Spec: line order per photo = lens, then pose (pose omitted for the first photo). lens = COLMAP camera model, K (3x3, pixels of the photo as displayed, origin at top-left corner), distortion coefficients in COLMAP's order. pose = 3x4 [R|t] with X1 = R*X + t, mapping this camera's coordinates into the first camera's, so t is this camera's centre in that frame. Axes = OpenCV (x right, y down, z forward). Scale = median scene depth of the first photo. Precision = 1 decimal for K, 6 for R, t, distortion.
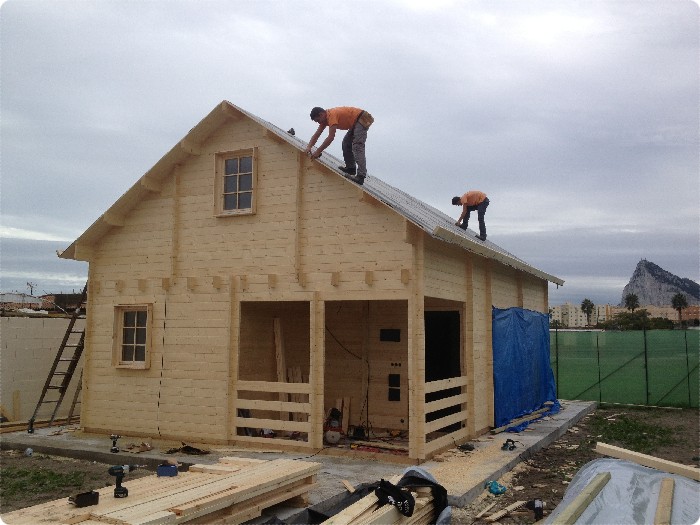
lens RADIAL K [[676.3, 0, 350.4], [0, 676.3, 260.6], [0, 0, 1]] dist [0.016335, 0.000000]
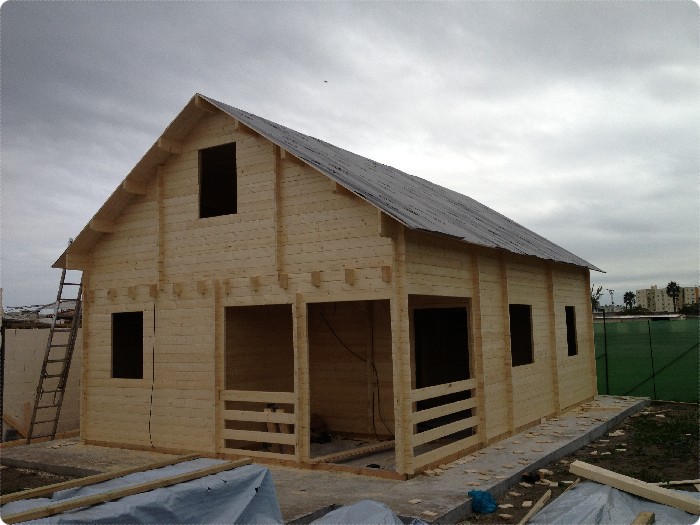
lens RADIAL K [[677.2, 0, 350.9], [0, 677.2, 268.9], [0, 0, 1]] dist [0.026046, 0.000000]
pose [[0.993482, -0.042443, -0.105789, 0.115120], [0.044649, 0.998830, 0.018571, -0.001917], [0.104877, -0.023173, 0.994215, 0.079669]]
